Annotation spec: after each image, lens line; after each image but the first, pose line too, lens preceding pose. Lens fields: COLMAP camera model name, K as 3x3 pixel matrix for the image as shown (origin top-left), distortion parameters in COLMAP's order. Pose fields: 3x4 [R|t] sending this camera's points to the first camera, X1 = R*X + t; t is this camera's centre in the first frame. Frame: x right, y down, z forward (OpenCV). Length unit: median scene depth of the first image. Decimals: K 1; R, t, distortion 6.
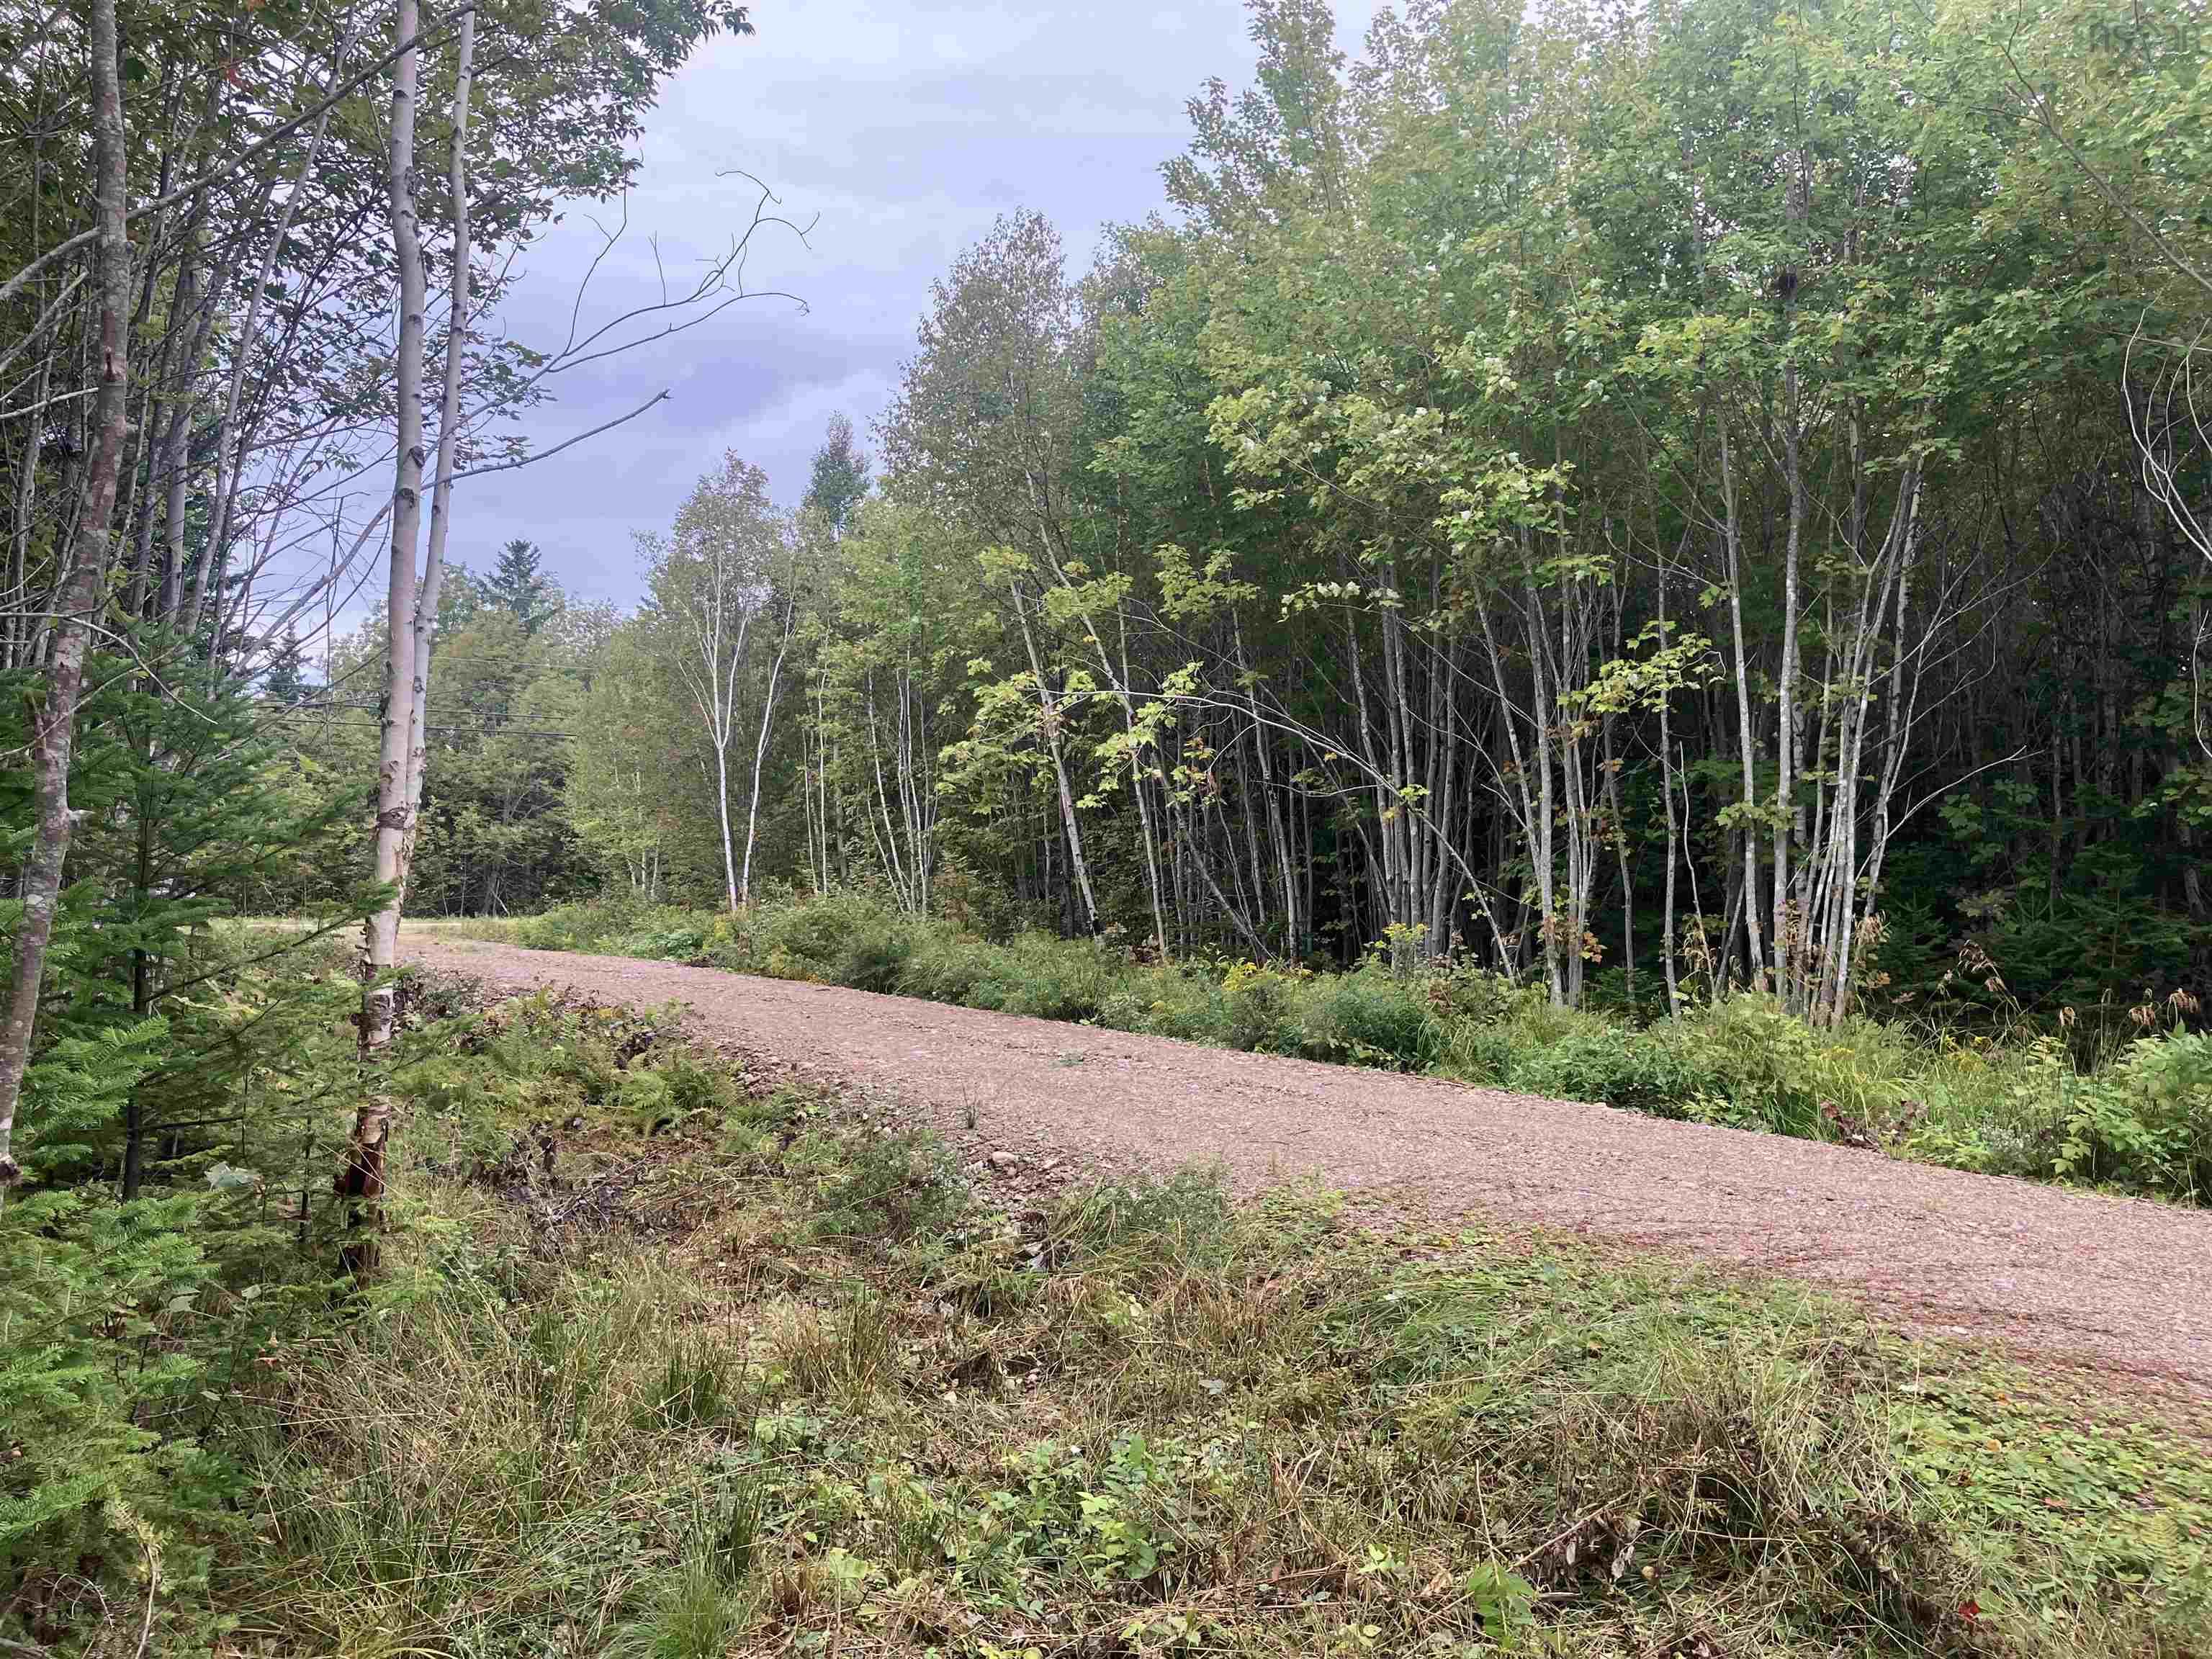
lens RADIAL K [[1809.7, 0, 1106.8], [0, 1809.7, 830.8], [0, 0, 1]] dist [-0.037414, -0.005575]
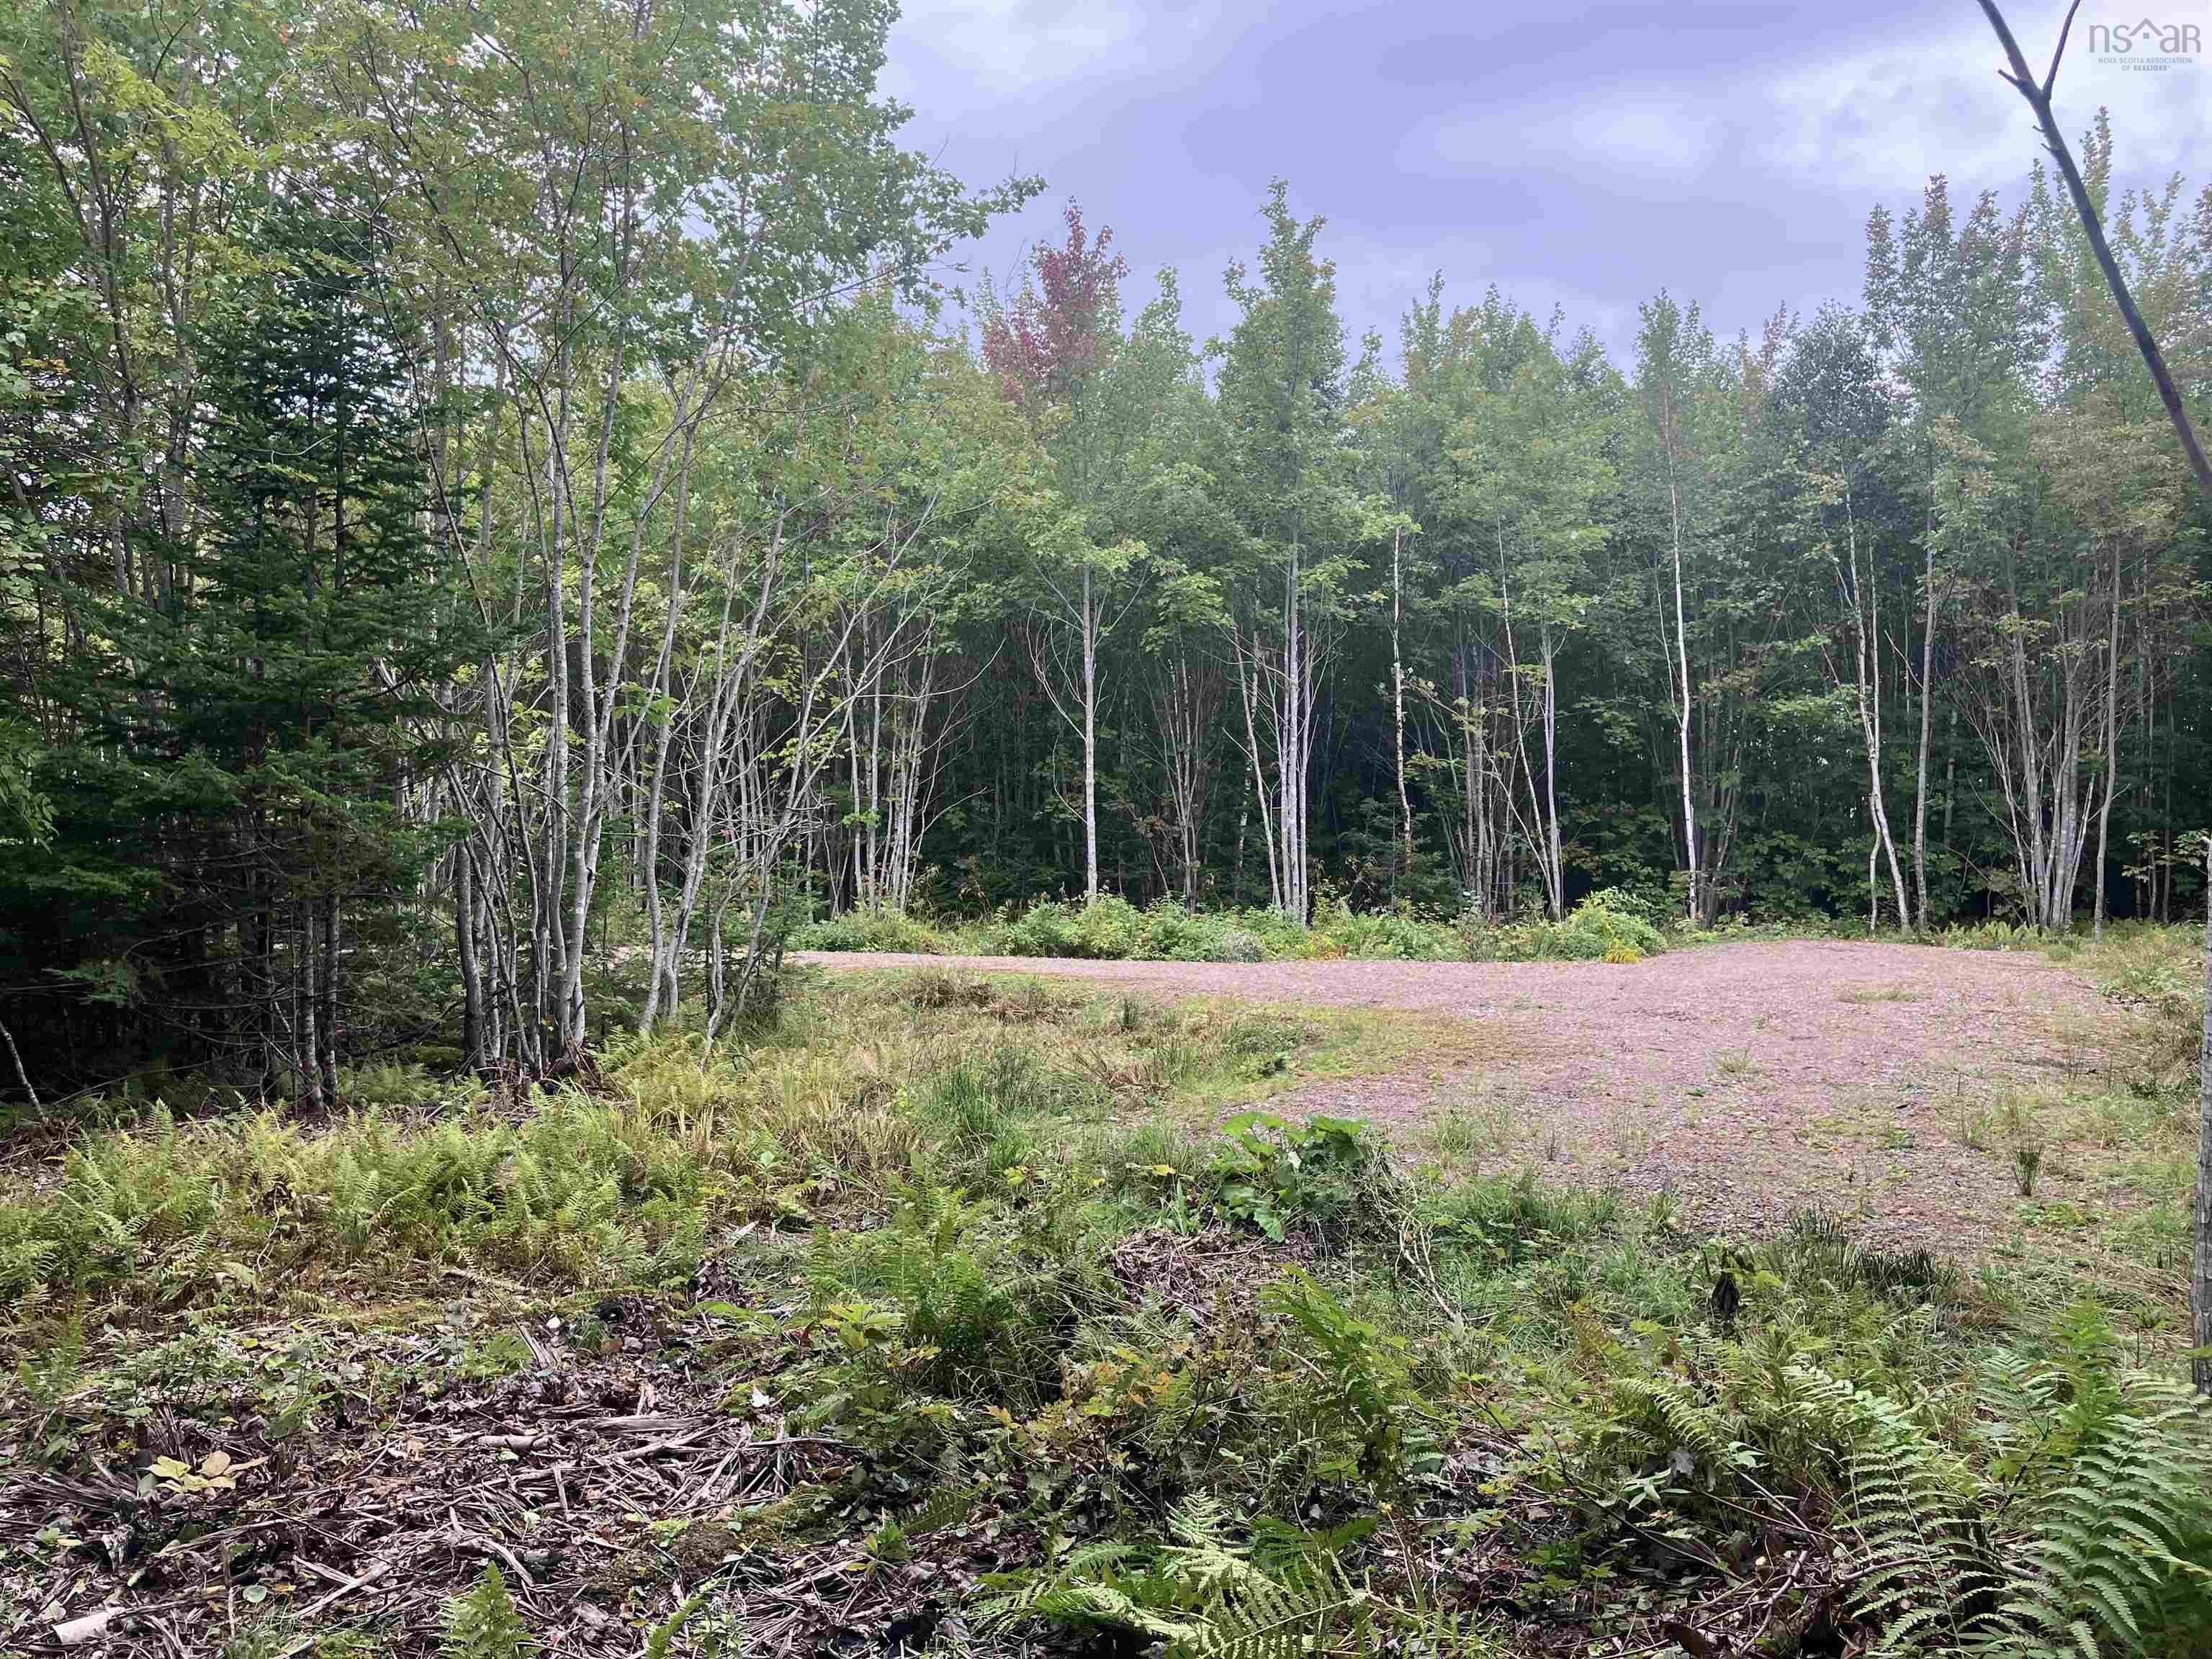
lens RADIAL K [[1809.7, 0, 1106.3], [0, 1809.7, 827.6], [0, 0, 1]] dist [-0.037414, -0.005575]
pose [[0.848228, -0.002887, 0.529623, -0.471969], [-0.004650, 0.999906, 0.012898, -0.027646], [-0.529610, -0.013403, 0.848135, -0.841904]]
